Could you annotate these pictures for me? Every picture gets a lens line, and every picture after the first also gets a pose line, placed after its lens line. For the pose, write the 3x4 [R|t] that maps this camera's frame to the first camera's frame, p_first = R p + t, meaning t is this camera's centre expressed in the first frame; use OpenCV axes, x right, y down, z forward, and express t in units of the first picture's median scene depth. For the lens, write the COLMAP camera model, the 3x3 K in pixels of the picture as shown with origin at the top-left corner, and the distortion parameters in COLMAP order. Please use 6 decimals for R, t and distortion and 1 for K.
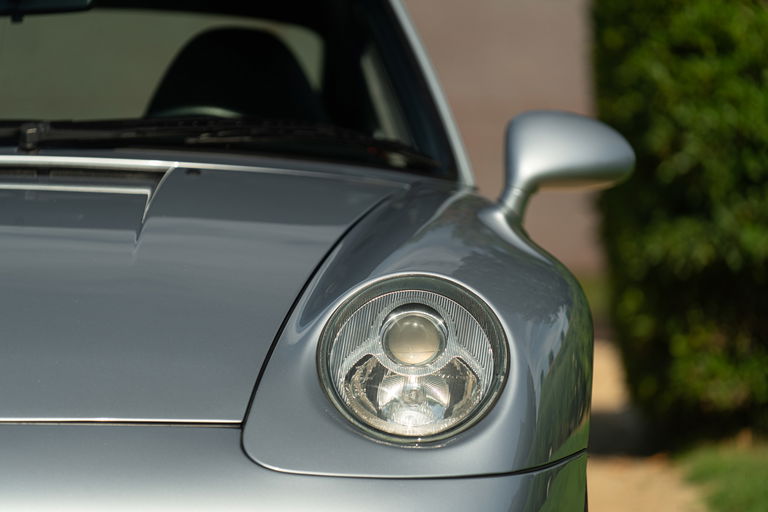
lens RADIAL K [[4402.2, 0, 384.0], [0, 4402.2, 256.0], [0, 0, 1]] dist [0.291810, -1.969644]
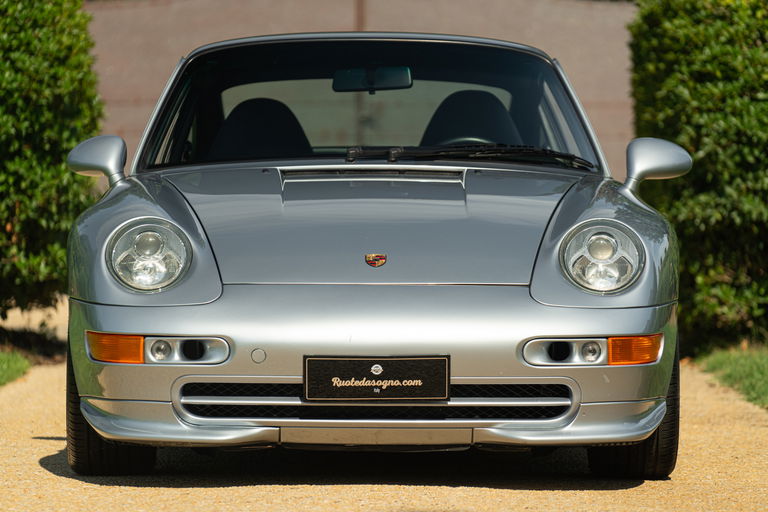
lens RADIAL K [[4402.2, 0, 384.0], [0, 4402.2, 256.0], [0, 0, 1]] dist [0.291810, -1.969644]
pose [[0.999966, -0.007987, 0.002008, -0.107698], [0.007976, 0.999952, 0.005625, 0.009533], [-0.002053, -0.005609, 0.999982, -1.222117]]
